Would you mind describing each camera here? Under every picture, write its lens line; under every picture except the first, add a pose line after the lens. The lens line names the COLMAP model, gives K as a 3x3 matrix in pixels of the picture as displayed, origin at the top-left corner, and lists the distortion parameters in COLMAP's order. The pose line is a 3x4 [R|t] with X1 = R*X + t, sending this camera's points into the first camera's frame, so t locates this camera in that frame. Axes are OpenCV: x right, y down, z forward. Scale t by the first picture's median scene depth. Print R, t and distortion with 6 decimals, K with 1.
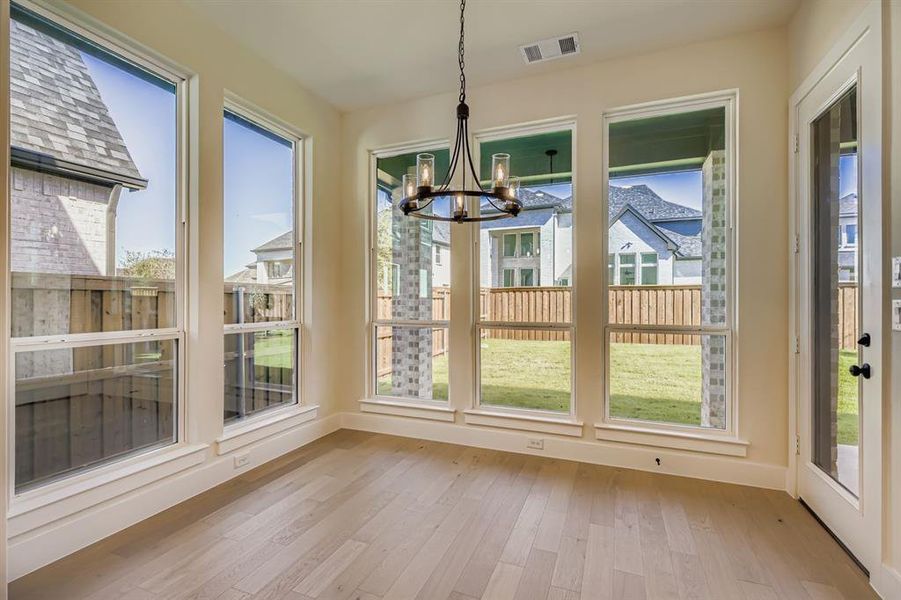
lens RADIAL K [[407.6, 0, 450.9], [0, 407.6, 301.7], [0, 0, 1]] dist [0.002533, -0.000005]
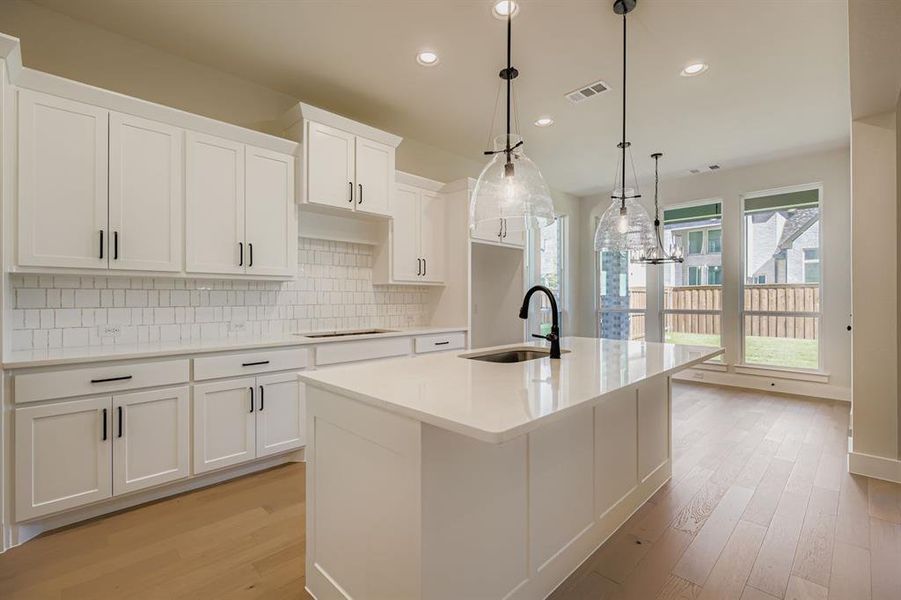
lens RADIAL K [[407.6, 0, 451.0], [0, 407.6, 296.8], [0, 0, 1]] dist [0.002533, -0.000005]
pose [[0.919035, -0.003407, -0.394161, -0.061915], [0.000517, 0.999972, -0.007436, 0.003677], [0.394175, 0.006631, 0.919011, -0.754968]]
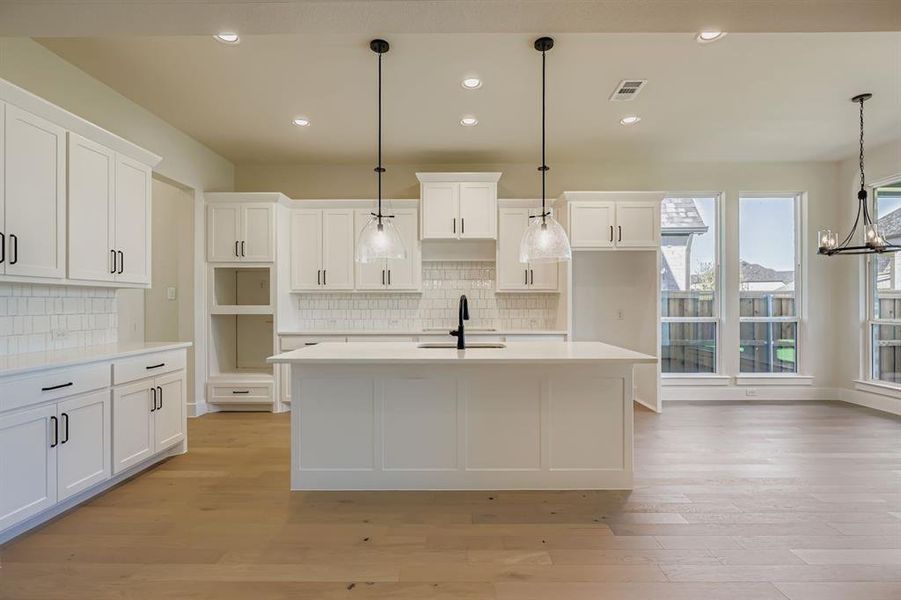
lens RADIAL K [[431.9, 0, 449.4], [0, 431.9, 301.6], [0, 0, 1]] dist [-0.005854, -0.001224]
pose [[0.360107, -0.007280, -0.932882, 0.457791], [-0.001119, 0.999965, -0.008235, 0.003252], [0.932910, 0.004010, 0.360087, -0.542035]]
